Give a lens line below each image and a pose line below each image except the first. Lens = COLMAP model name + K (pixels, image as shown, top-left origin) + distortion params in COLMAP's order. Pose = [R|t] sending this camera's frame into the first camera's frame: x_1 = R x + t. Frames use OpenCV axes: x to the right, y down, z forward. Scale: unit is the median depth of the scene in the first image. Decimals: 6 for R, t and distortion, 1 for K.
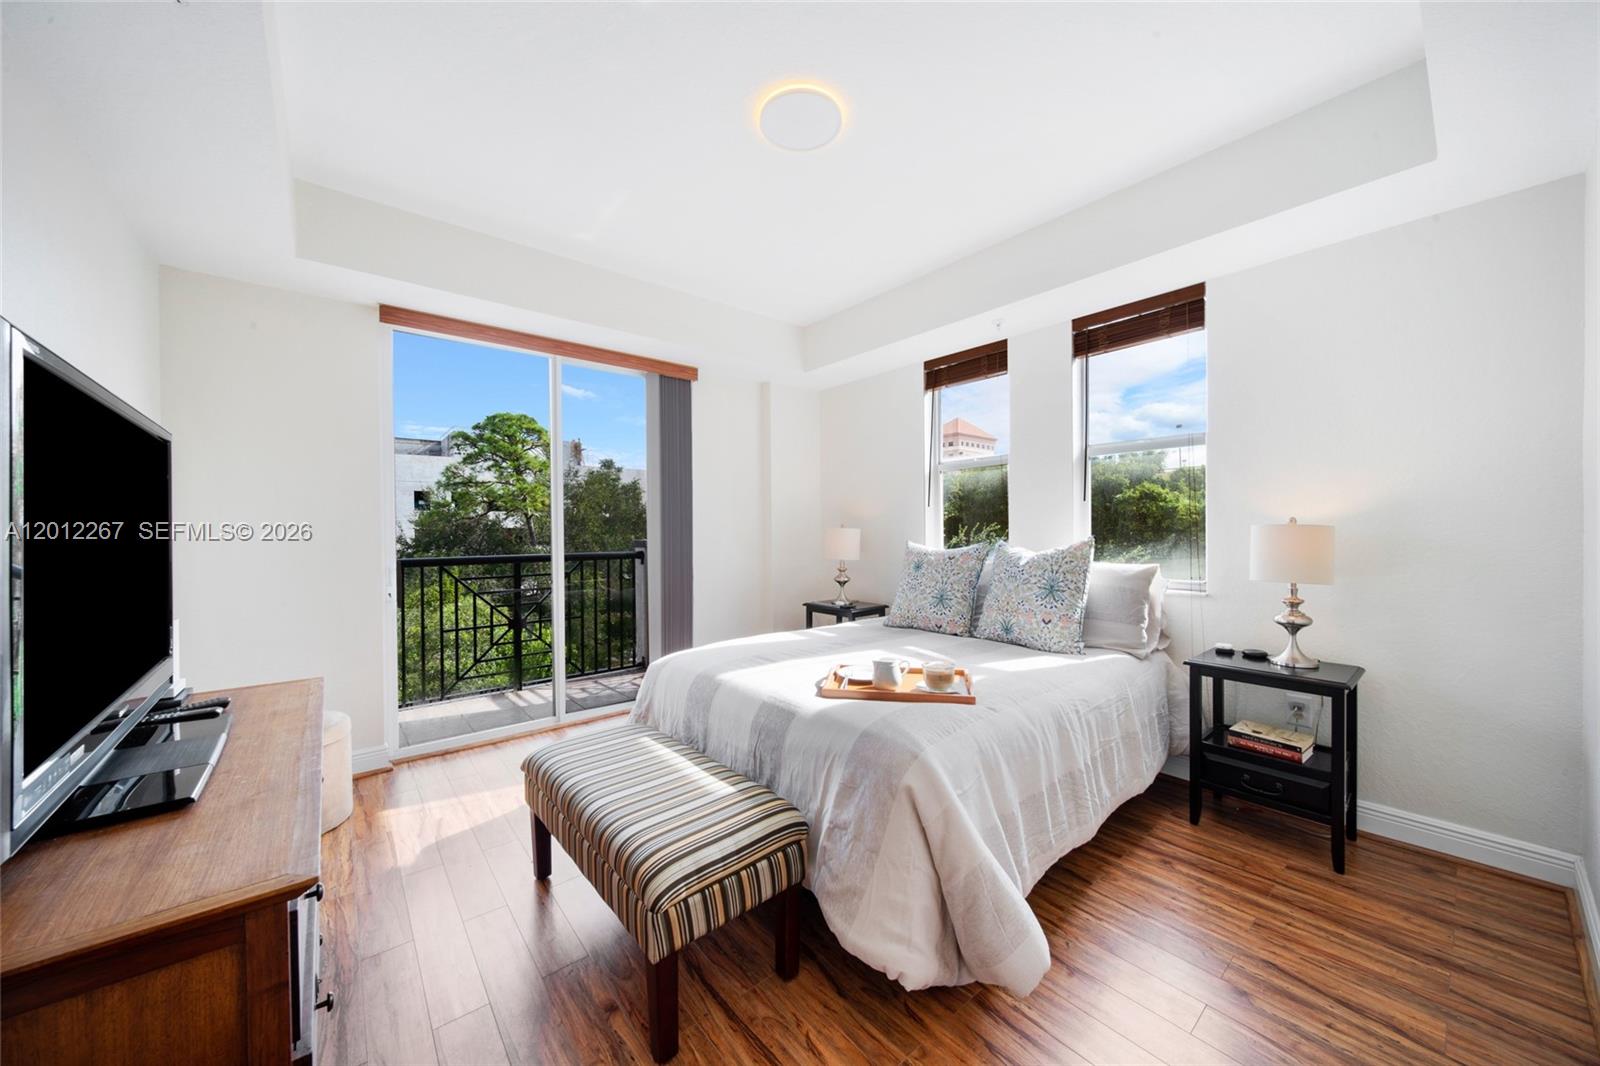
lens RADIAL K [[560.9, 0, 809.1], [0, 560.9, 526.1], [0, 0, 1]] dist [-0.008014, -0.000103]
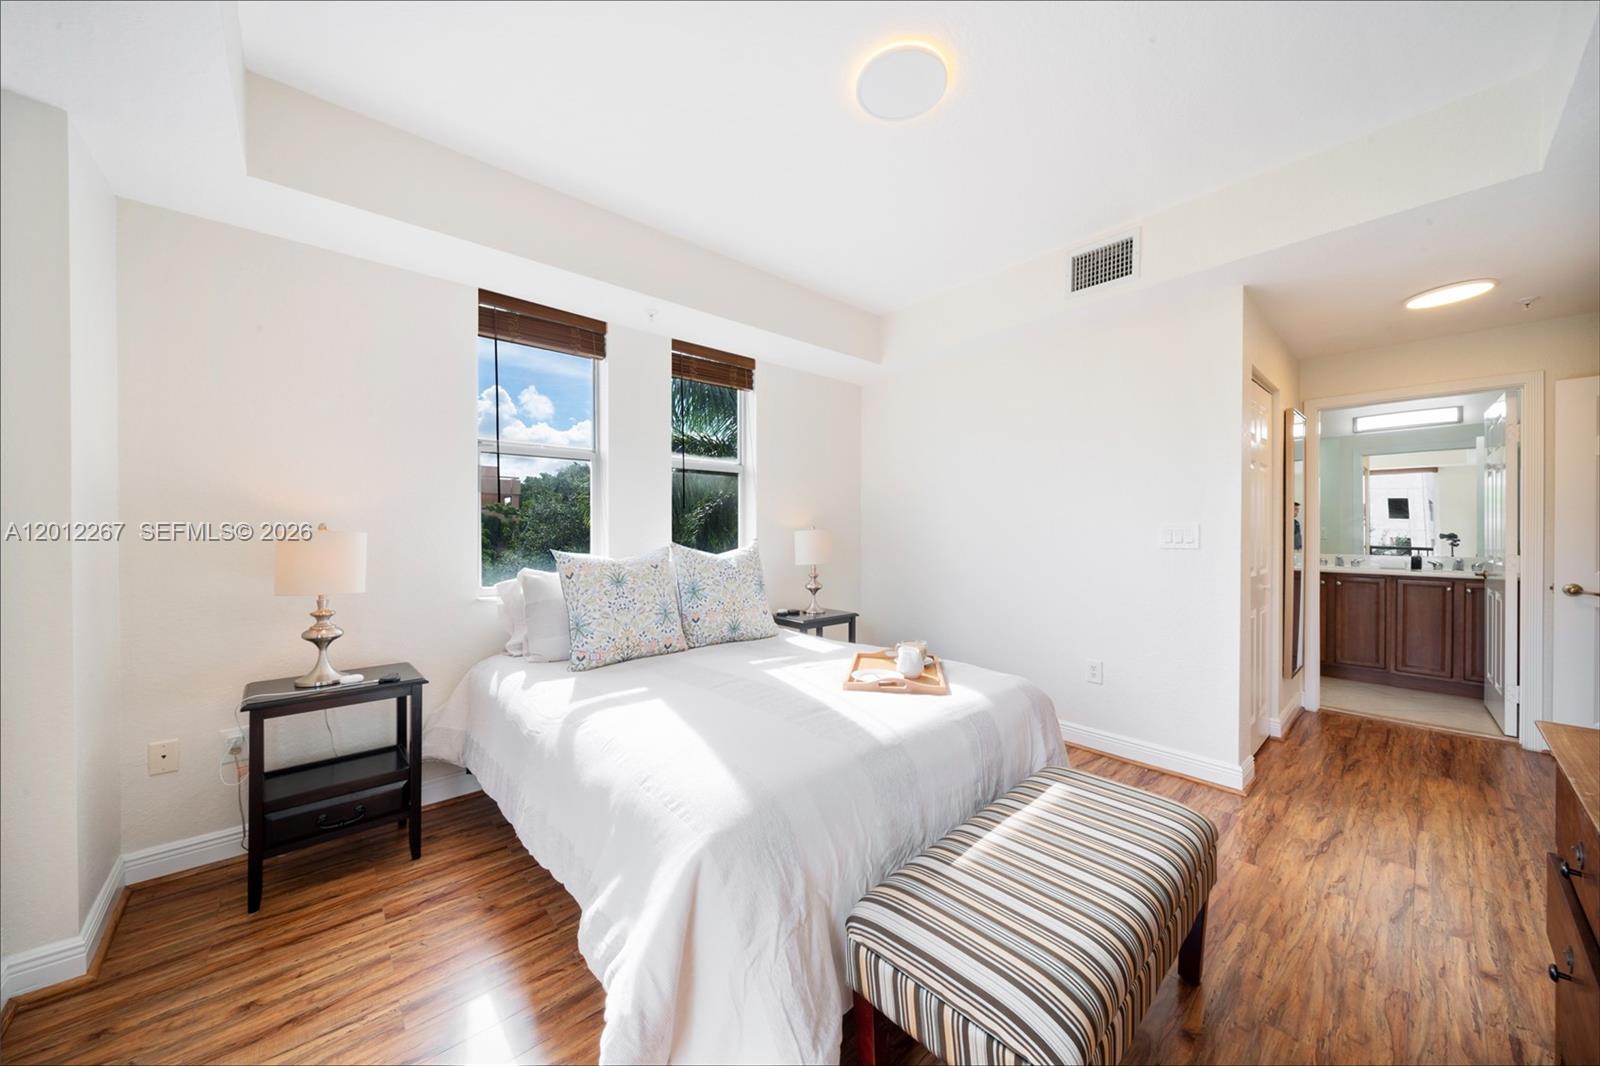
lens RADIAL K [[560.9, 0, 794.9], [0, 560.9, 531.7], [0, 0, 1]] dist [-0.008014, -0.000103]
pose [[-0.019480, 0.009575, 0.999764, -0.640427], [0.005486, 0.999940, -0.009470, 0.014773], [-0.999795, 0.005300, -0.019532, 0.841535]]
